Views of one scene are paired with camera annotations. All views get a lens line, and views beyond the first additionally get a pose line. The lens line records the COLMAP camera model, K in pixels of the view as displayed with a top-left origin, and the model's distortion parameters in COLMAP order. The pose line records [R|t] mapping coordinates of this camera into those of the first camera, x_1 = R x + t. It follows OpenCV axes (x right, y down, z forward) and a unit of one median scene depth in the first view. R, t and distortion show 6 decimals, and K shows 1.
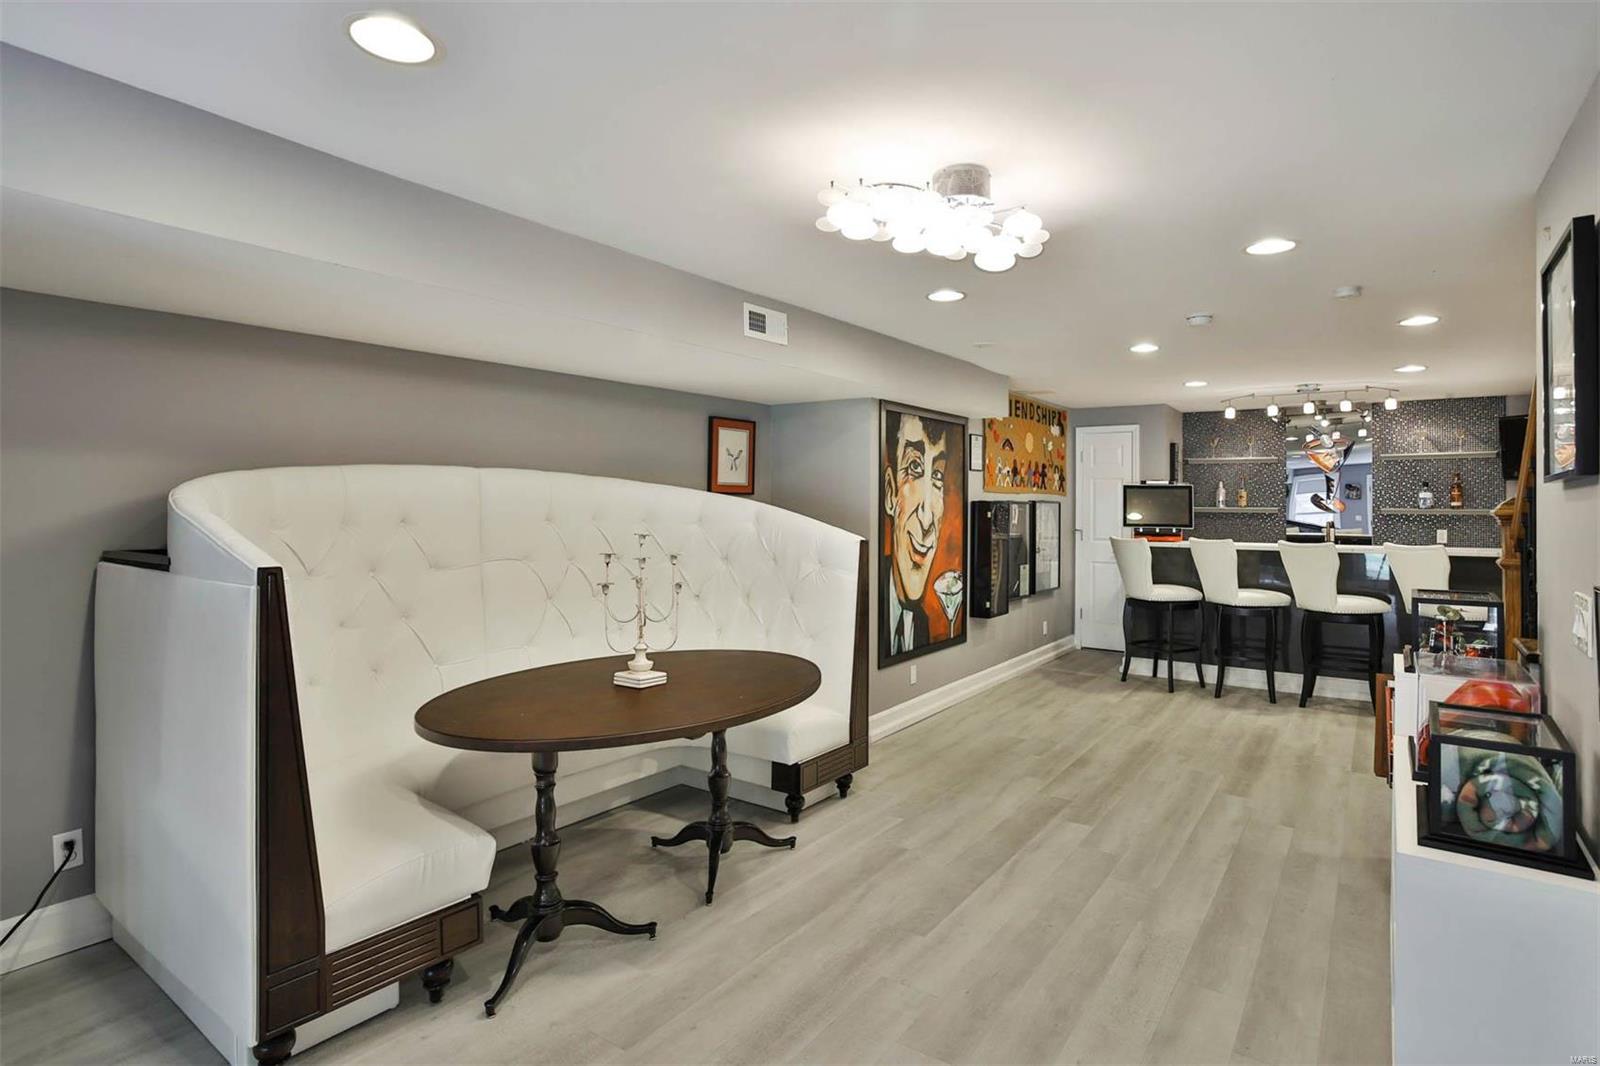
lens RADIAL K [[840.2, 0, 829.0], [0, 840.2, 496.9], [0, 0, 1]] dist [-0.001663, 0.000937]
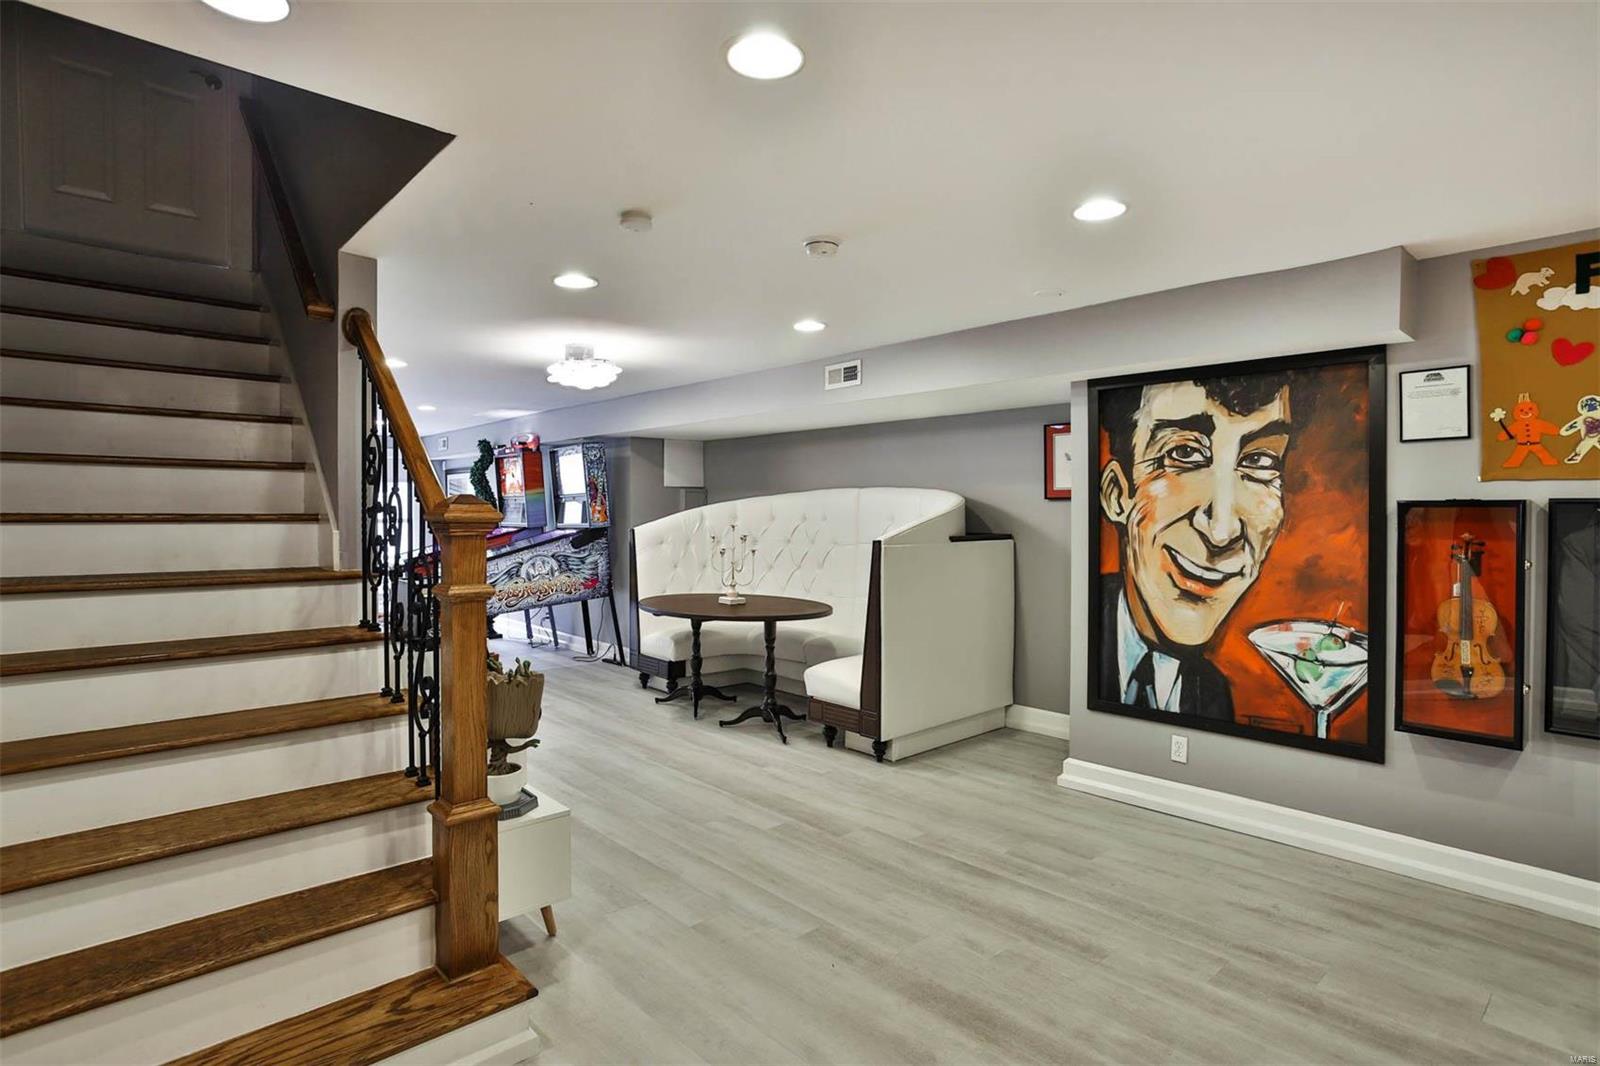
lens RADIAL K [[785.8, 0, 782.8], [0, 785.8, 513.3], [0, 0, 1]] dist [-0.030130, 0.000914]
pose [[-0.229416, 0.000106, -0.973329, 0.819605], [0.009681, 0.999951, -0.002173, 0.011459], [0.973280, -0.009921, -0.229405, 0.833735]]
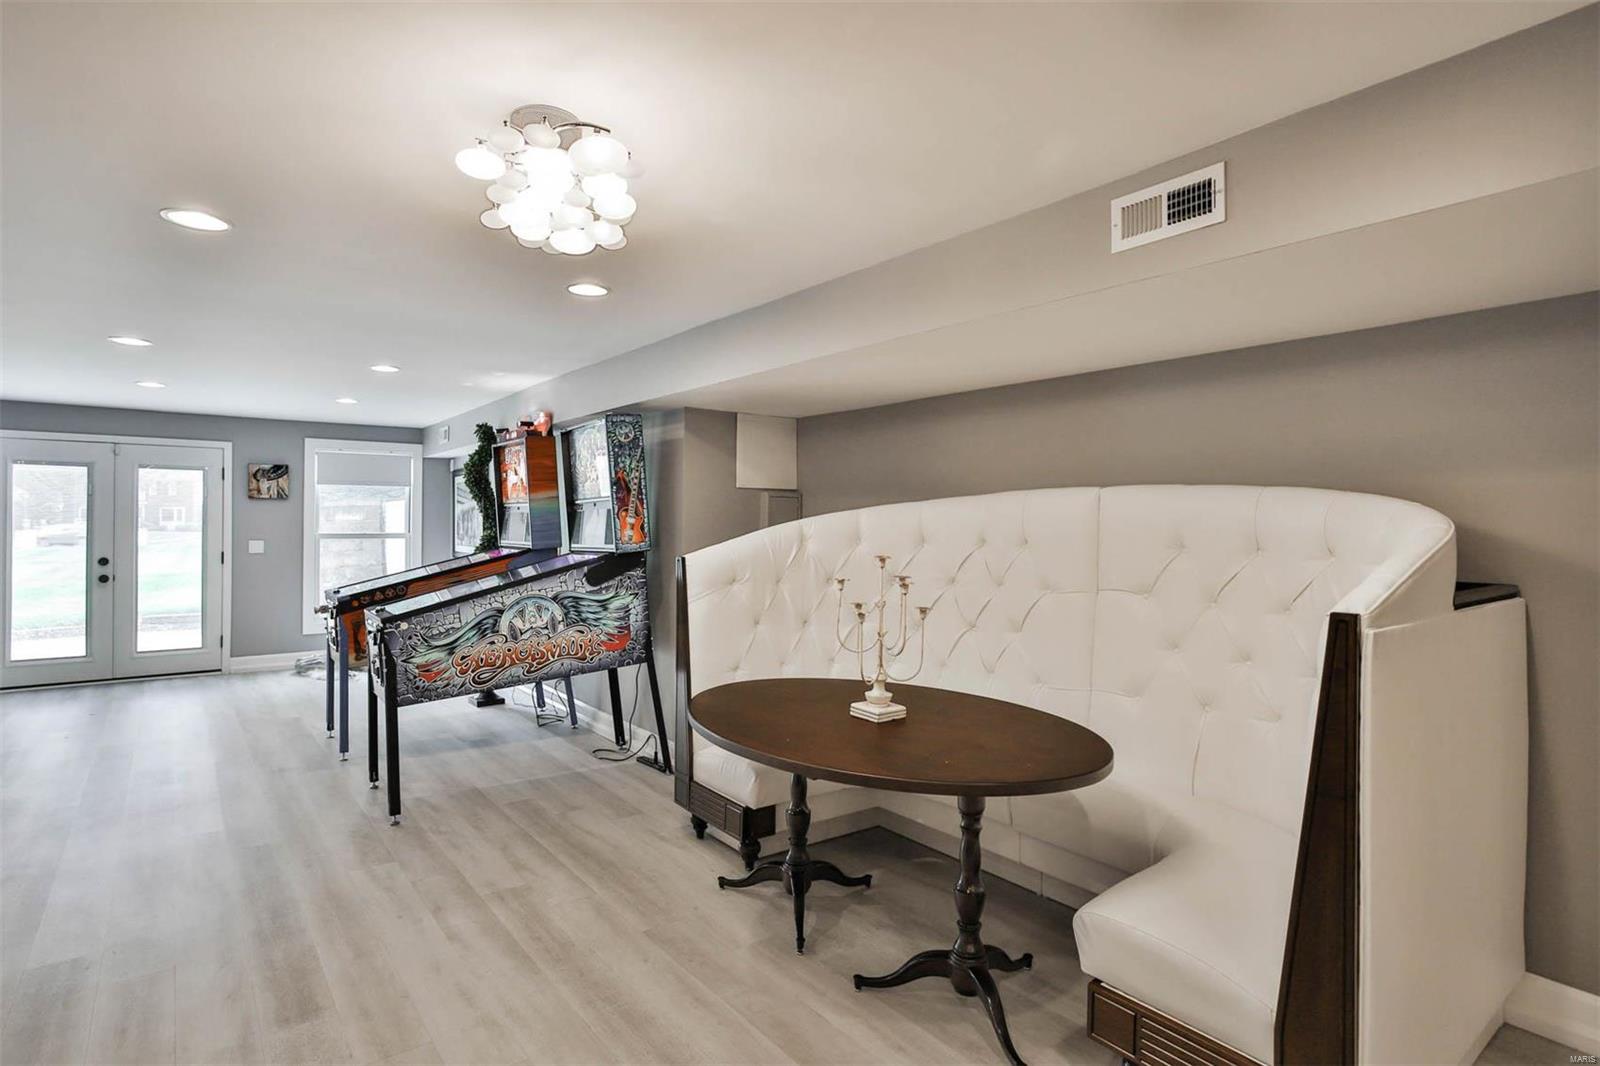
lens RADIAL K [[785.8, 0, 782.8], [0, 785.8, 513.3], [0, 0, 1]] dist [-0.030130, 0.000914]
pose [[-0.306699, -0.022209, -0.951548, 0.352277], [0.000140, 0.999727, -0.023378, 0.008670], [0.951807, -0.007303, -0.306612, 0.637335]]
